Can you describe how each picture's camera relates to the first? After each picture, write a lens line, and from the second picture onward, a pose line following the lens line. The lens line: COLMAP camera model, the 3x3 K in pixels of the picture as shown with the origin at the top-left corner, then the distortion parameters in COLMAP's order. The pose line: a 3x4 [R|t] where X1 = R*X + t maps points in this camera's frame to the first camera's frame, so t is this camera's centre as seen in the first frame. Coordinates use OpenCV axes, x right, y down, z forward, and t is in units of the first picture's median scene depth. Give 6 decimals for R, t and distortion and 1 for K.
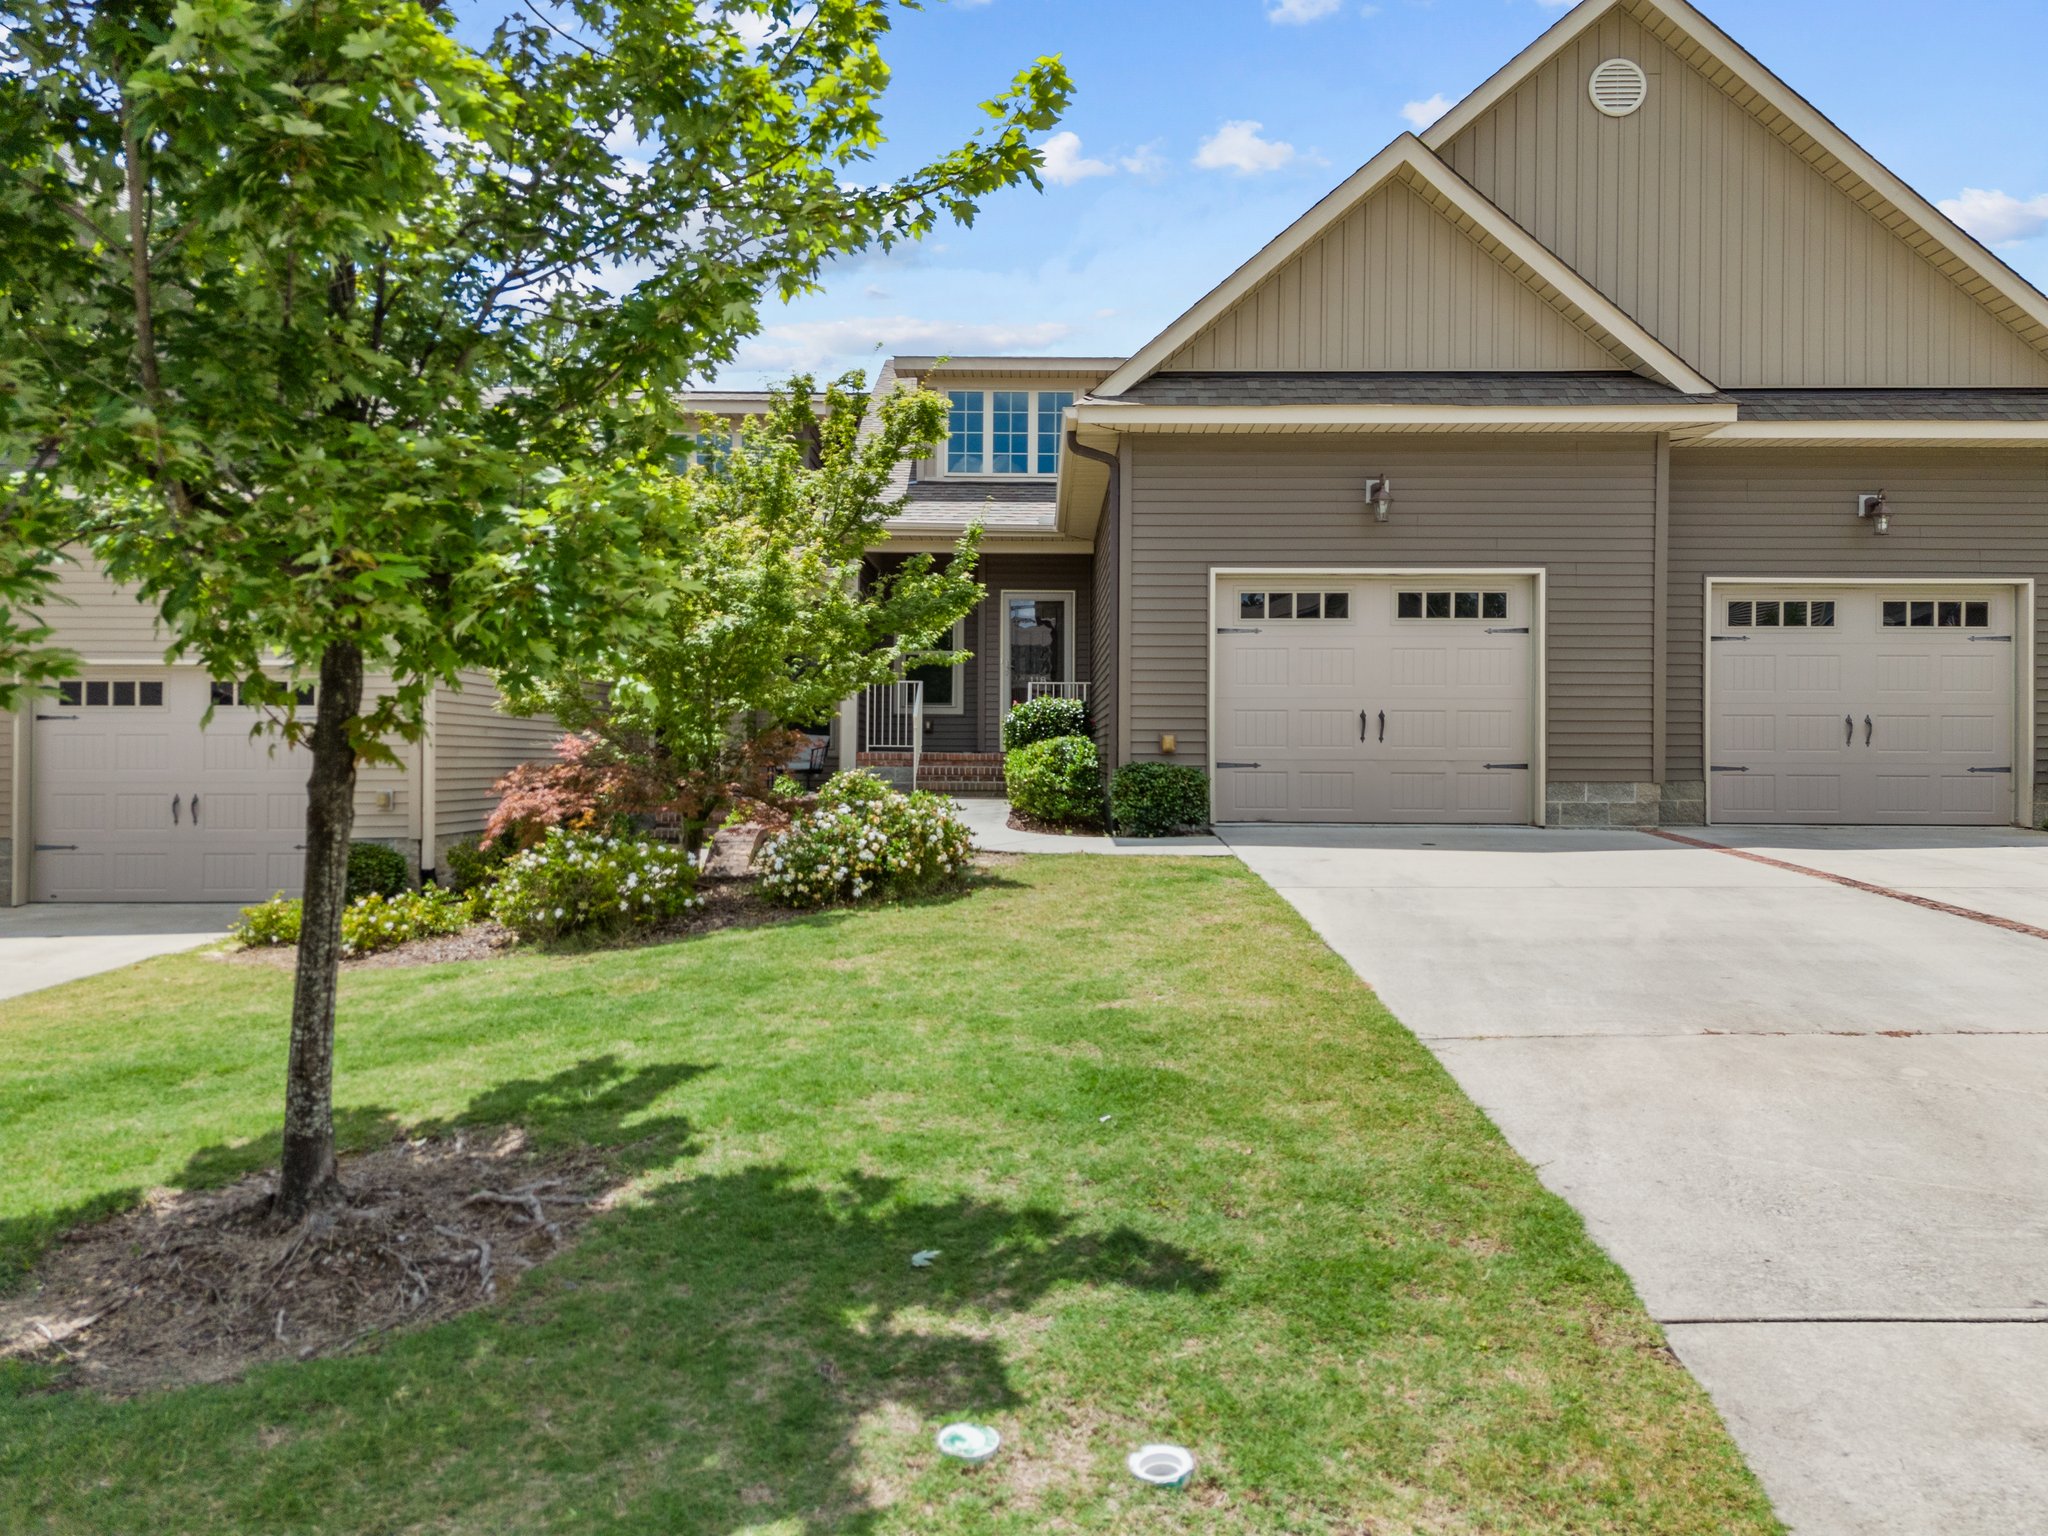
lens RADIAL K [[1431.4, 0, 1032.8], [0, 1431.4, 774.3], [0, 0, 1]] dist [-0.002094, -0.000743]
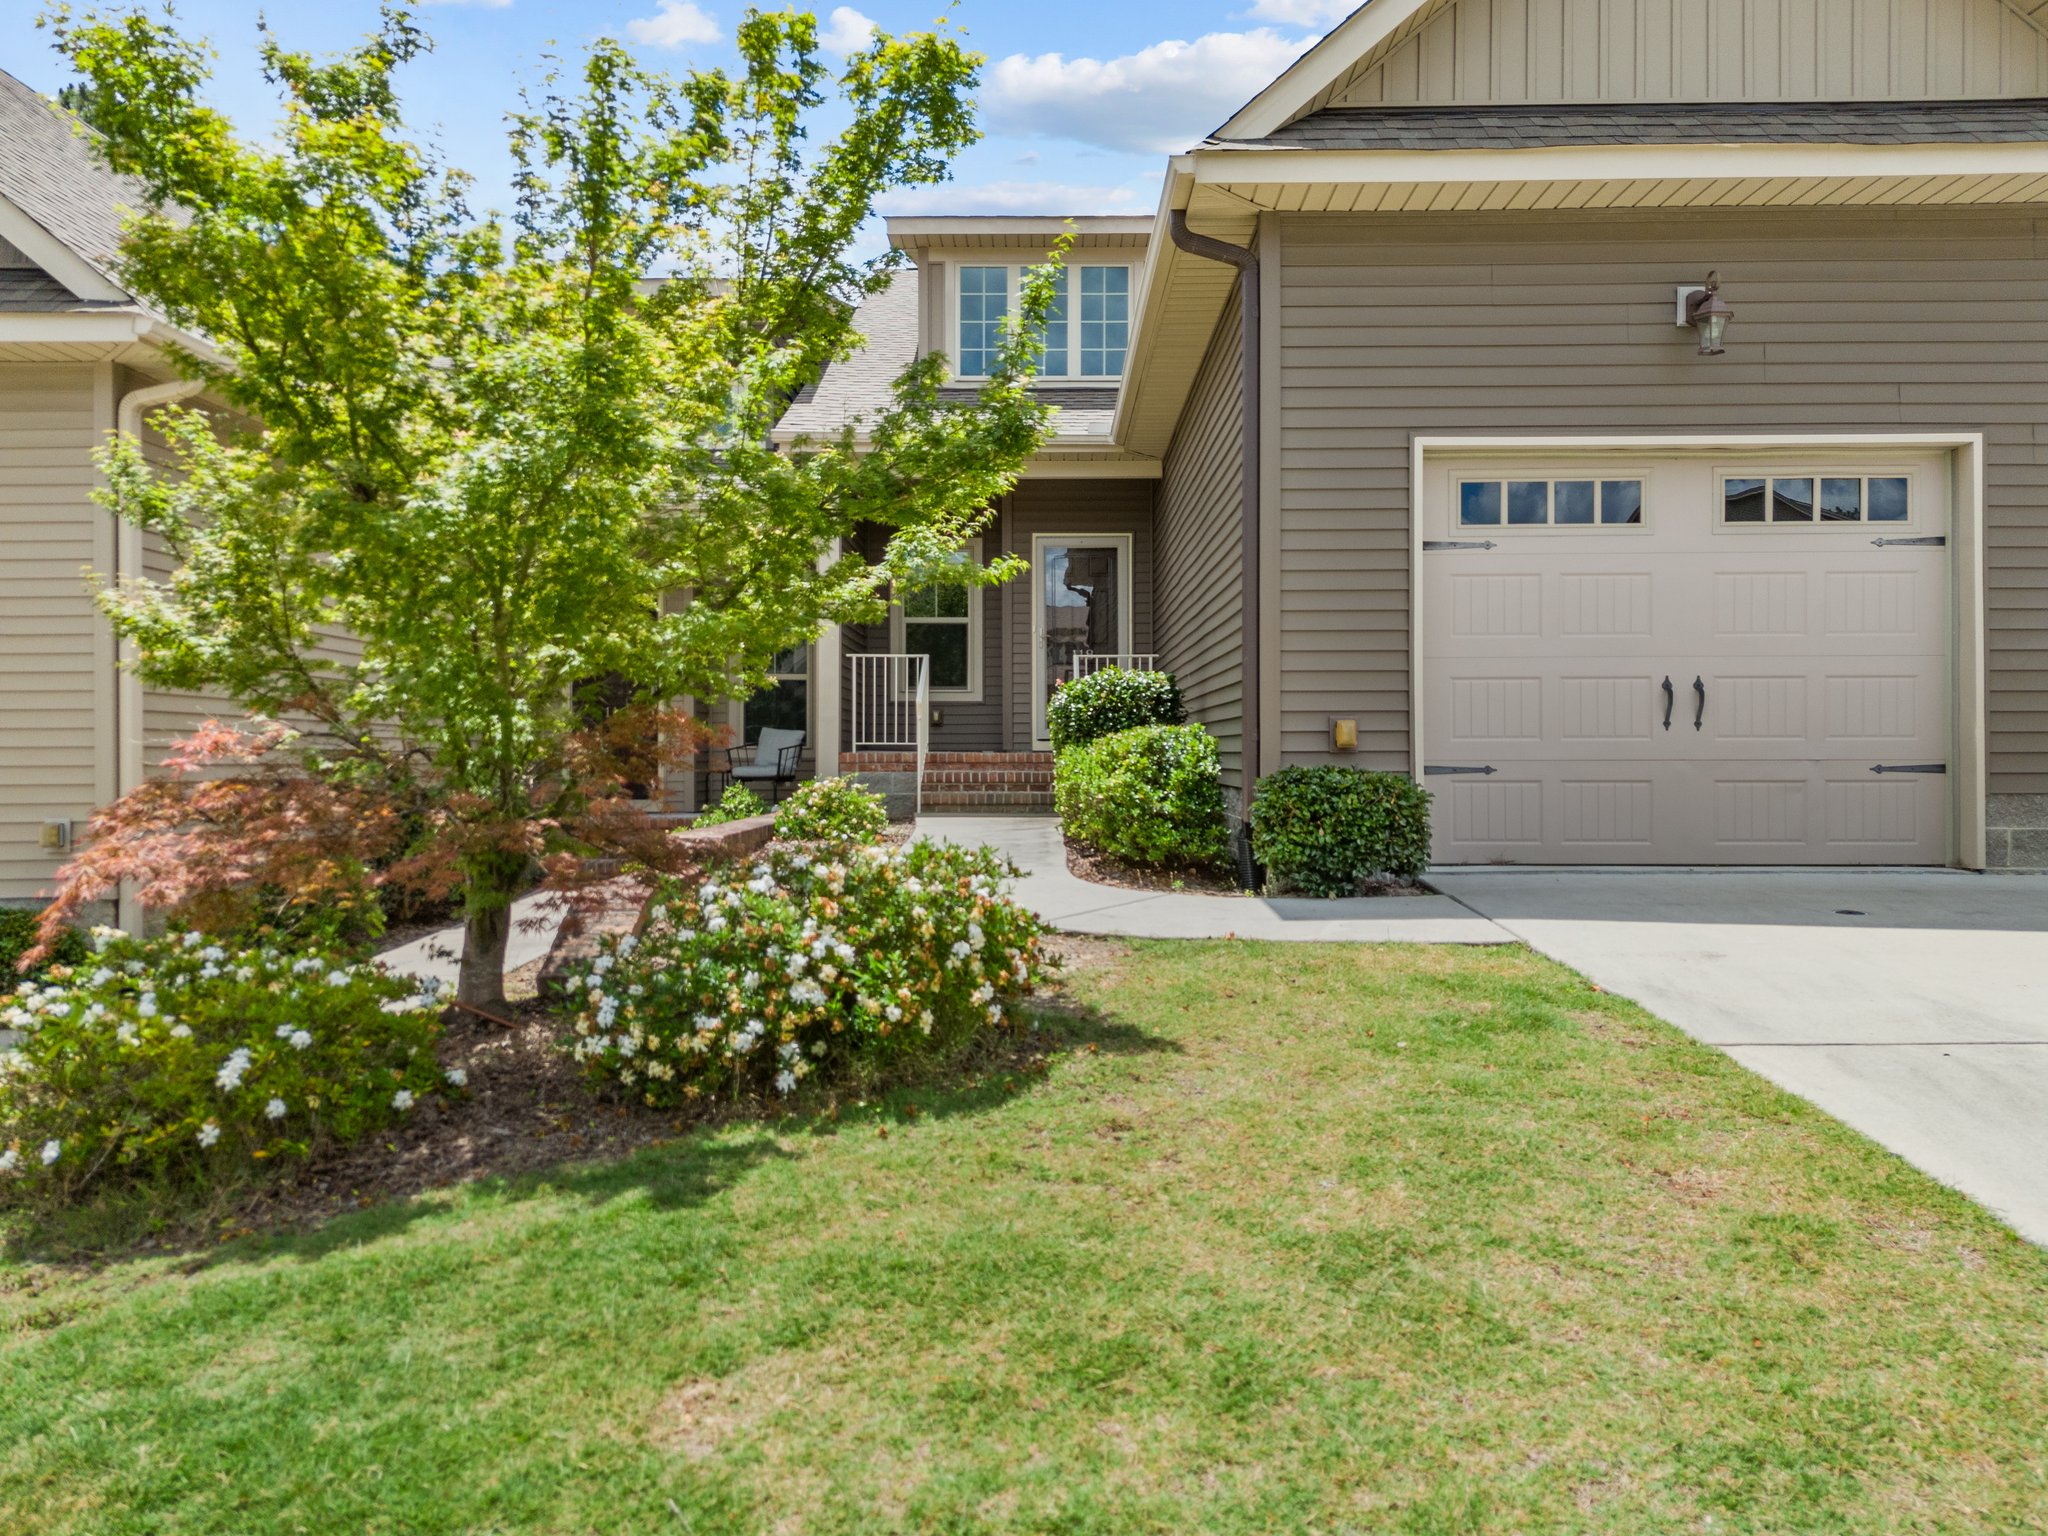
lens RADIAL K [[1436.0, 0, 1024.0], [0, 1436.0, 768.0], [0, 0, 1]] dist [-0.000875, -0.001539]
pose [[0.999933, -0.007075, -0.009108, -0.033229], [0.007042, 0.999969, -0.003662, -0.006376], [0.009133, 0.003598, 0.999952, 0.404509]]
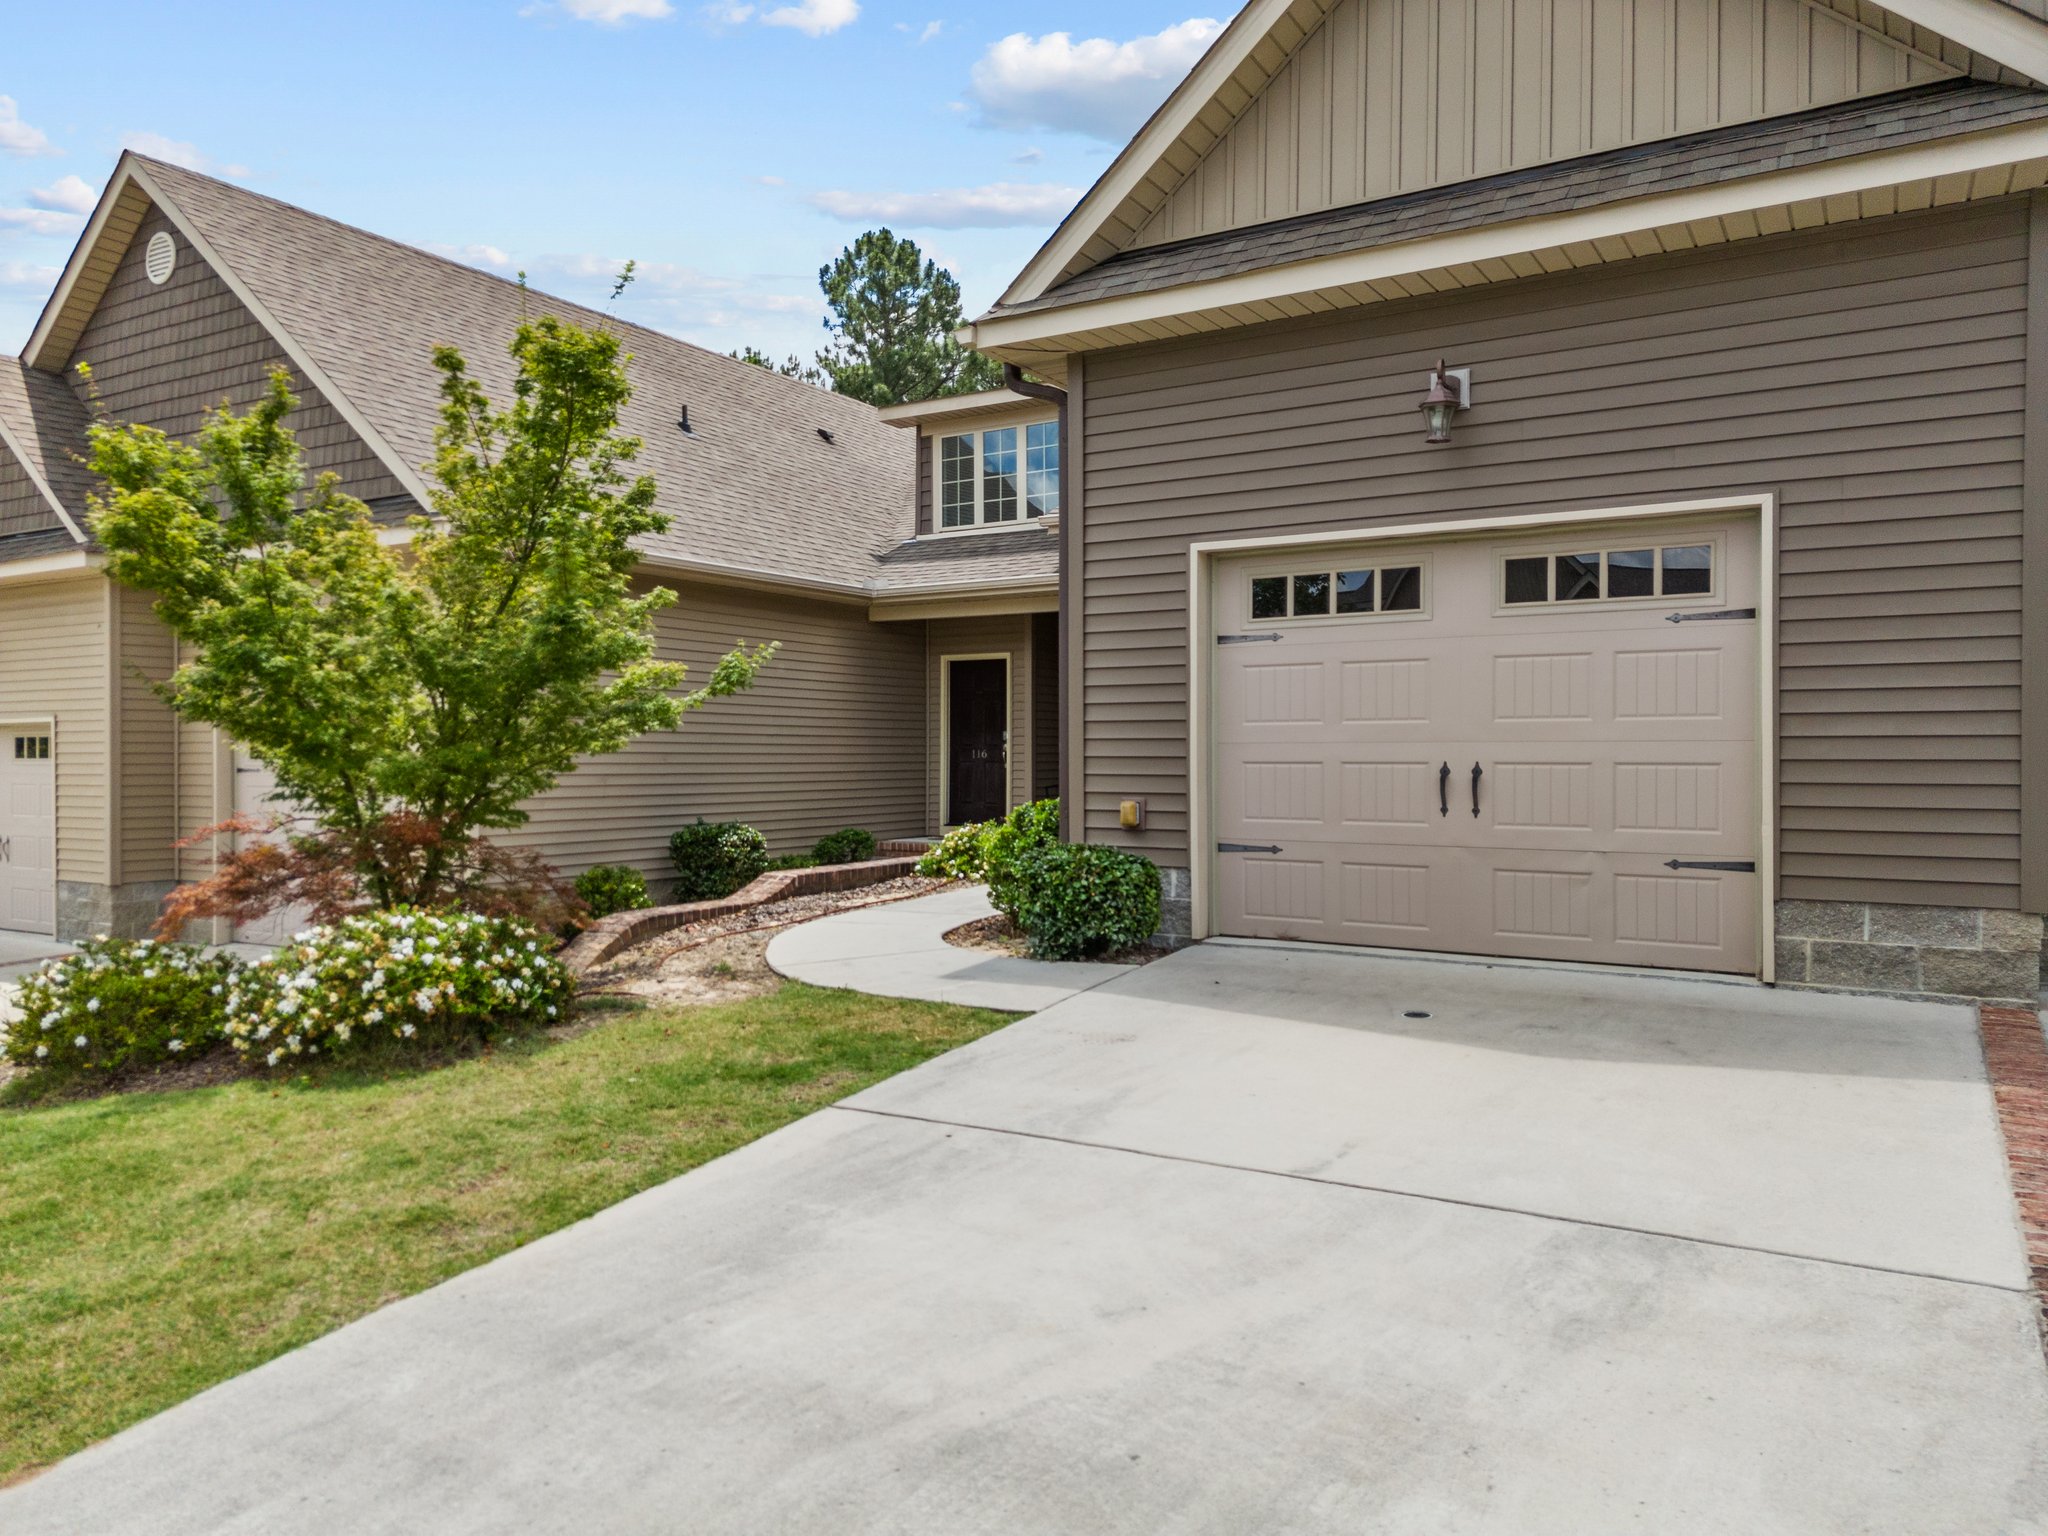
lens RADIAL K [[1431.4, 0, 1032.8], [0, 1431.4, 774.3], [0, 0, 1]] dist [-0.002094, -0.000743]
pose [[0.857150, 0.003195, -0.515056, 0.395933], [0.001059, 0.999968, 0.007965, -0.045417], [0.515065, -0.007372, 0.857119, 0.409500]]
